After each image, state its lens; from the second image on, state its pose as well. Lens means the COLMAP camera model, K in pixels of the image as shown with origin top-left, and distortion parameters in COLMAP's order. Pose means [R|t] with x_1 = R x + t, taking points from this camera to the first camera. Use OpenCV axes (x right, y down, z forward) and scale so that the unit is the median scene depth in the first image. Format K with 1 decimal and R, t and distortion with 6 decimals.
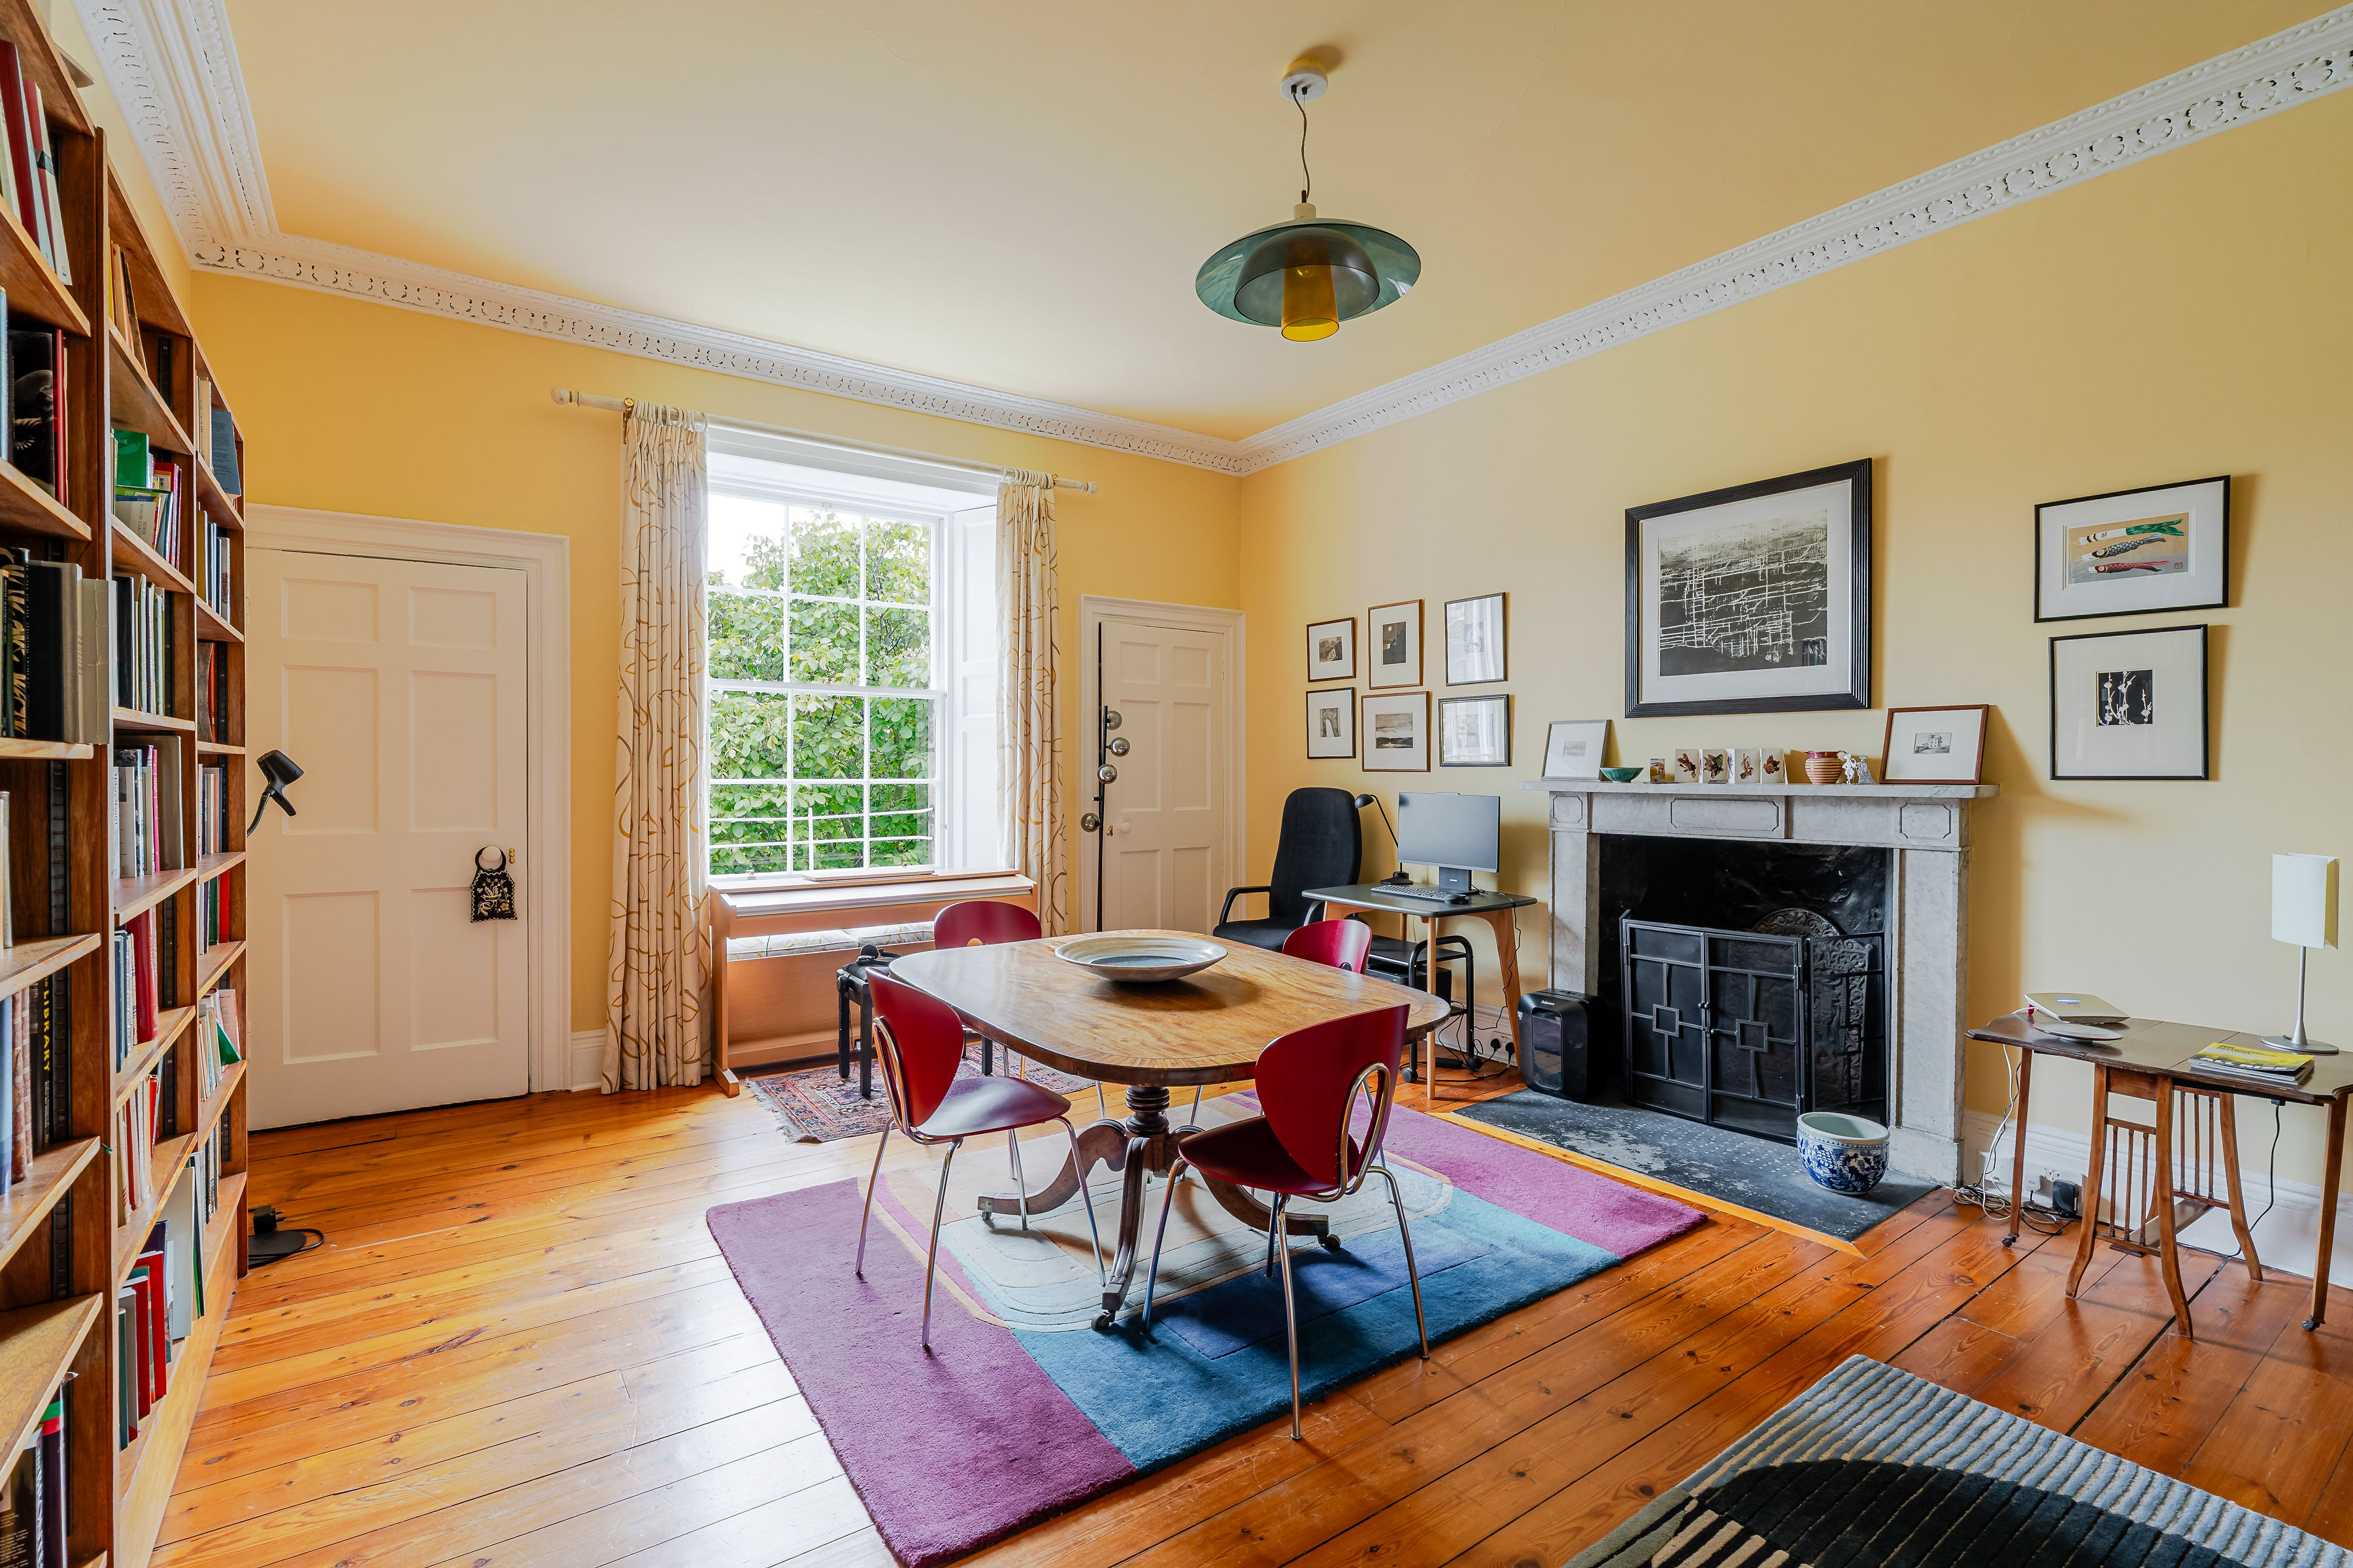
lens RADIAL K [[1069.7, 0, 1174.4], [0, 1069.7, 785.2], [0, 0, 1]] dist [0.000984, 0.001743]
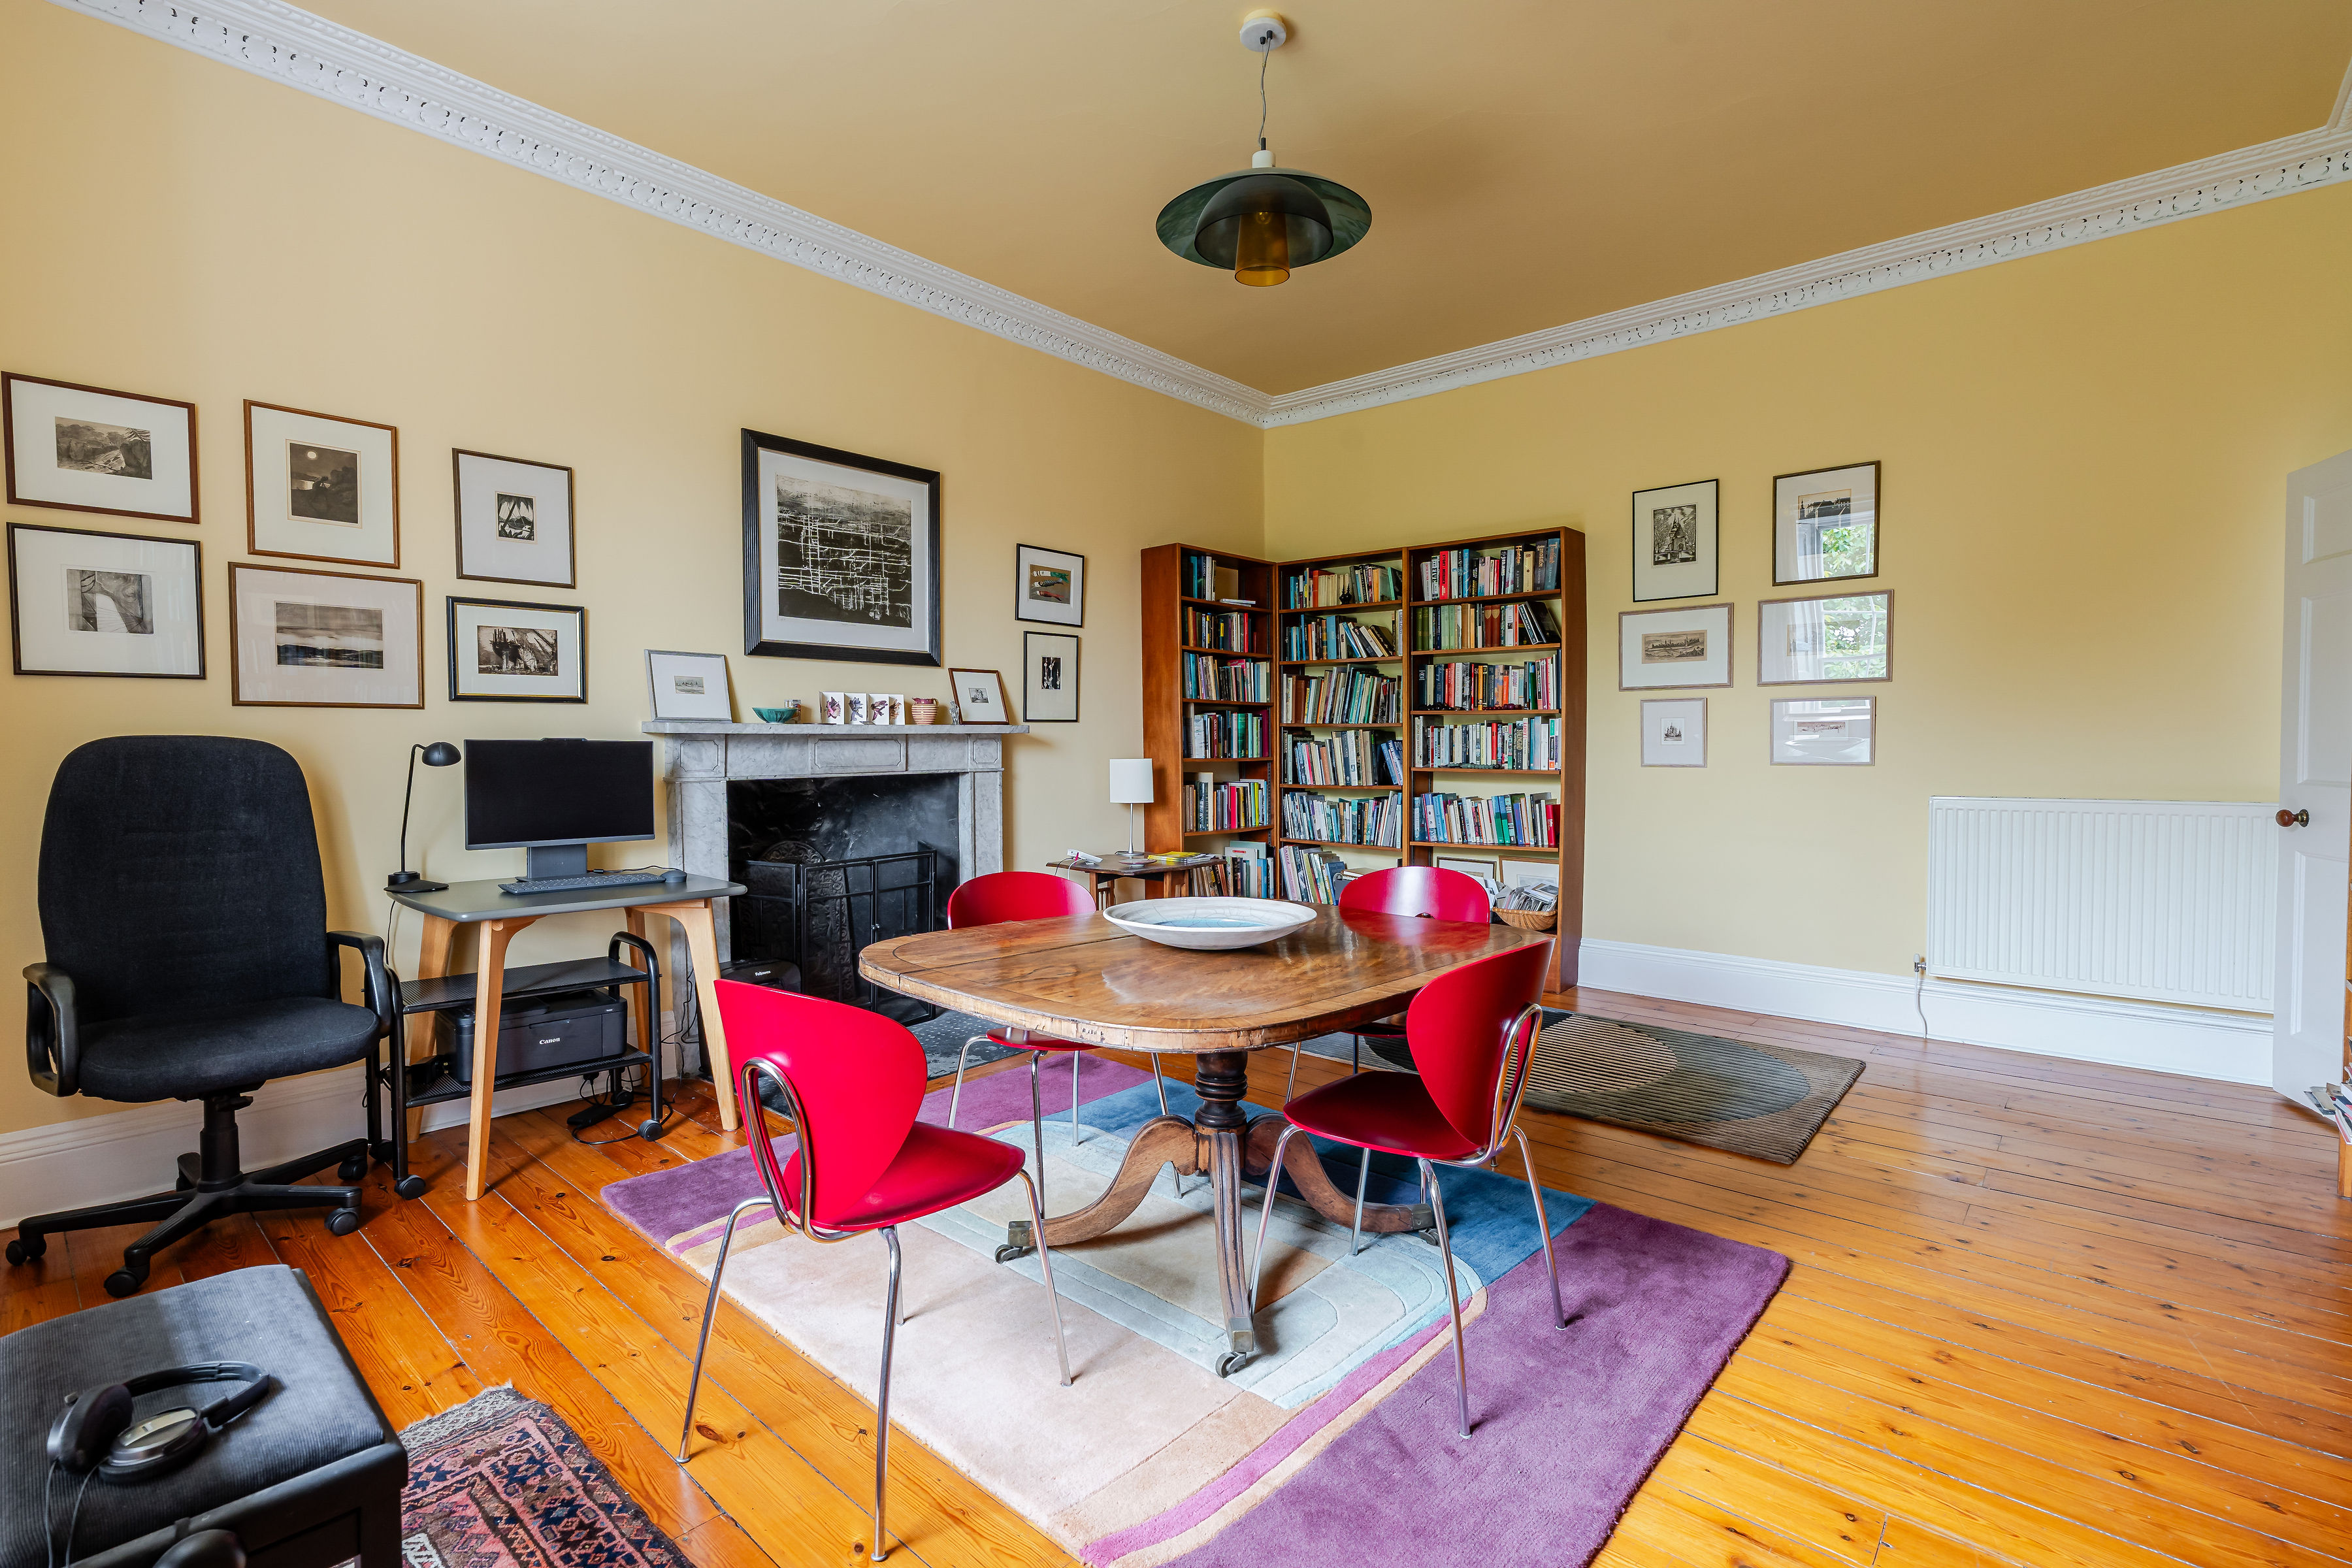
lens RADIAL K [[1069.3, 0, 1182.1], [0, 1069.3, 779.3], [0, 0, 1]] dist [0.000984, 0.001743]
pose [[-0.223507, -0.037735, 0.973972, -0.638653], [0.018178, 0.998915, 0.042873, 0.013513], [-0.974533, 0.027287, -0.222579, 0.940824]]
